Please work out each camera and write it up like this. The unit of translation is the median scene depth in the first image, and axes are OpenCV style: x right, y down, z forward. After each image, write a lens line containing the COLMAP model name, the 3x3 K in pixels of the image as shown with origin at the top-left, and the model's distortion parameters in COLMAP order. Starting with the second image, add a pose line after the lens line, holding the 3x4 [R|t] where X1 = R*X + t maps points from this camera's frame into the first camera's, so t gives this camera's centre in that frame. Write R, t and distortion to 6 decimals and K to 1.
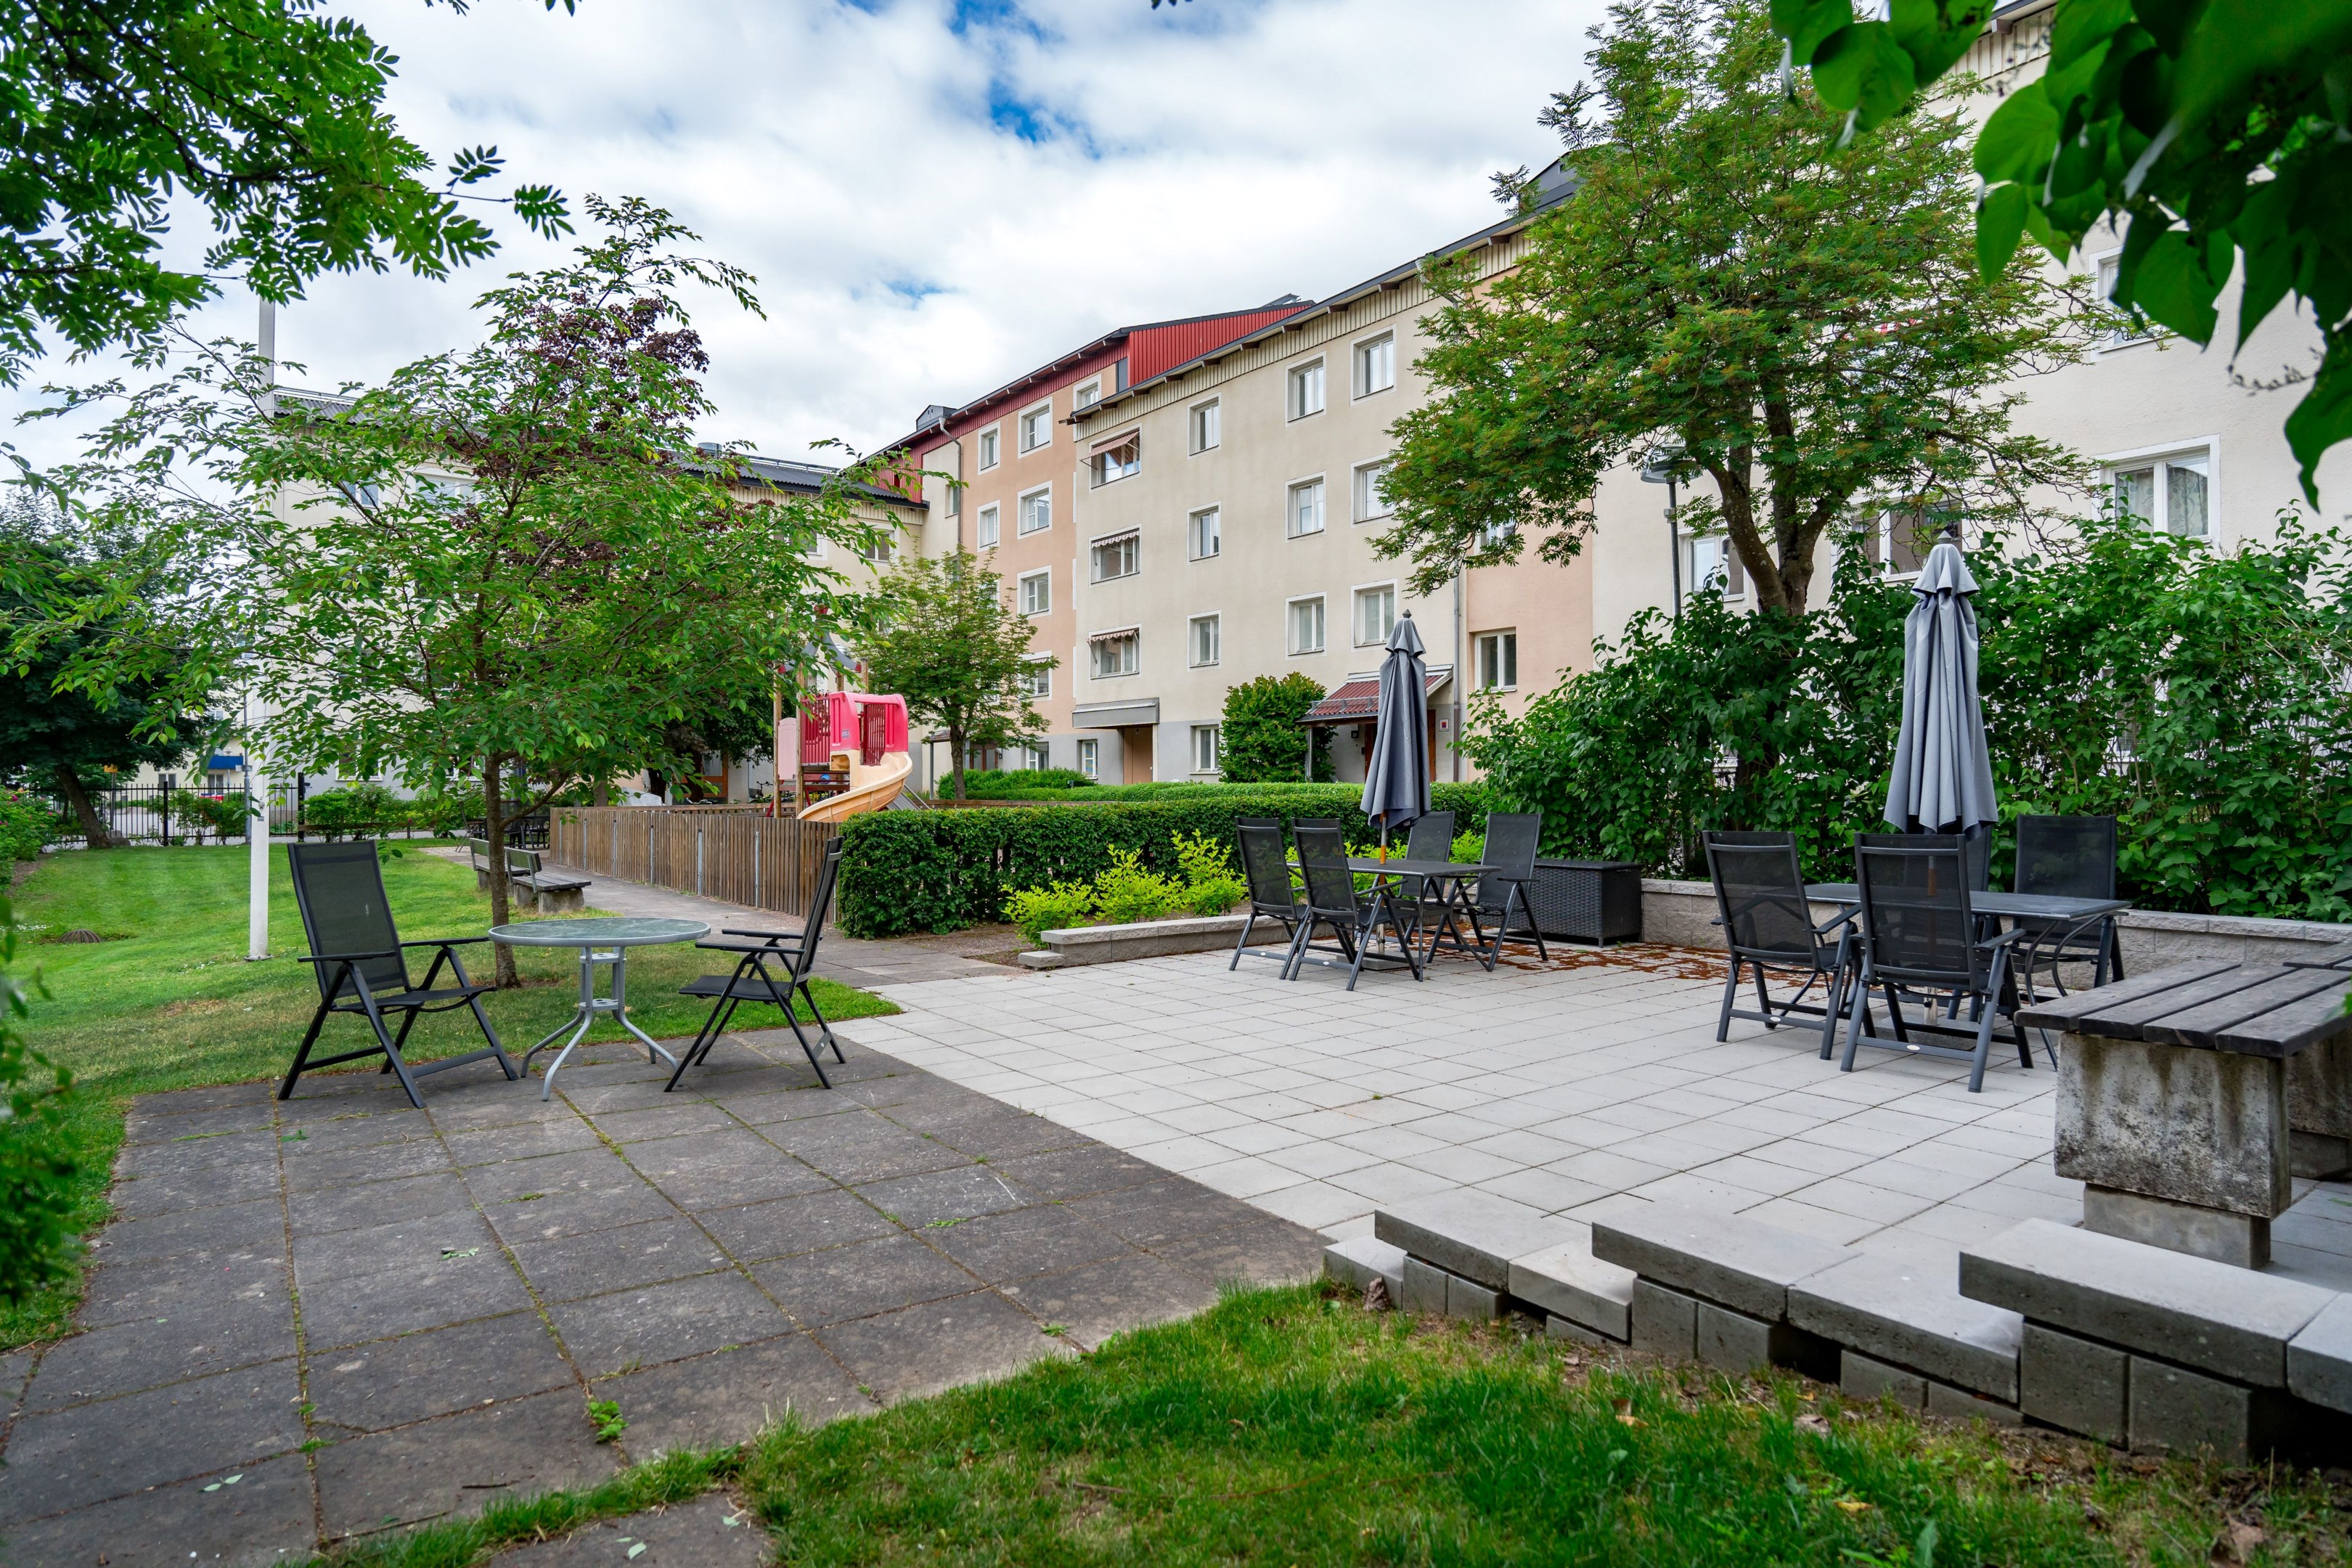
lens RADIAL K [[1286.1, 0, 1176.0], [0, 1286.1, 784.0], [0, 0, 1]] dist [-0.020687, 0.002142]
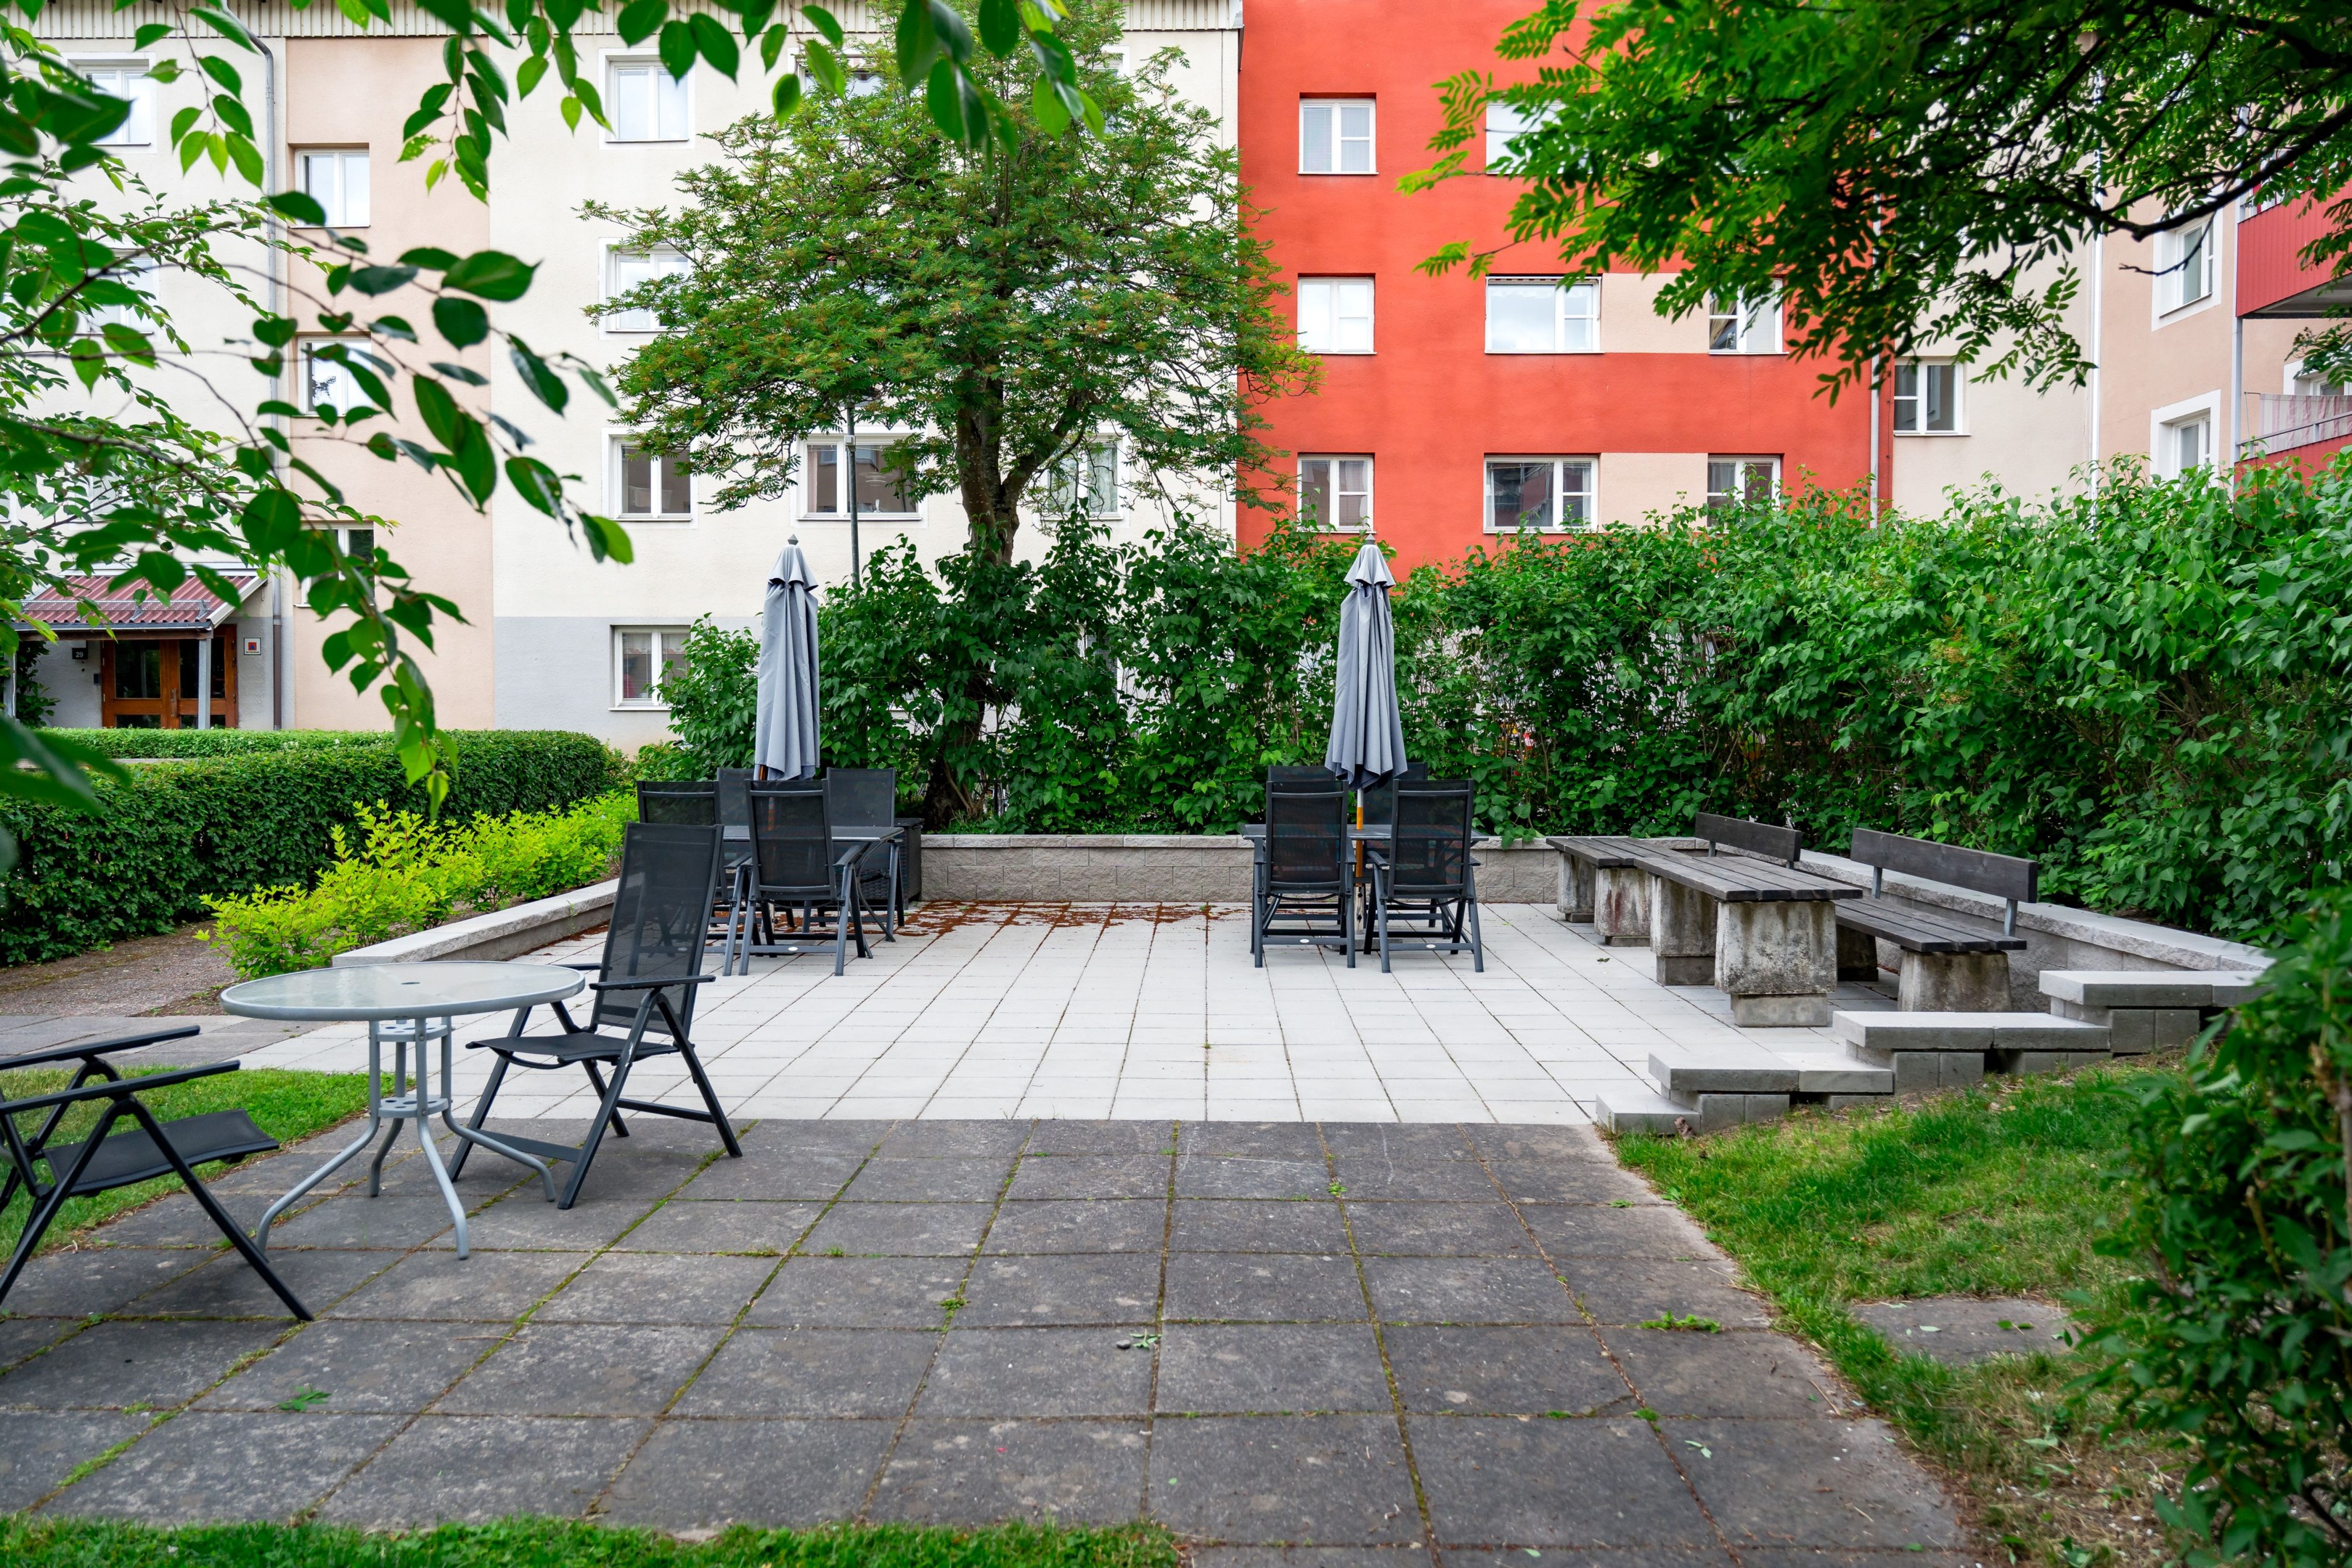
lens RADIAL K [[1604.9, 0, 1176.0], [0, 1604.9, 784.0], [0, 0, 1]] dist [-0.012848, -0.001881]
pose [[0.601619, -0.027378, 0.798314, -1.332461], [-0.002533, 0.999342, 0.036182, -0.021281], [-0.798779, -0.023790, 0.601154, 0.375492]]
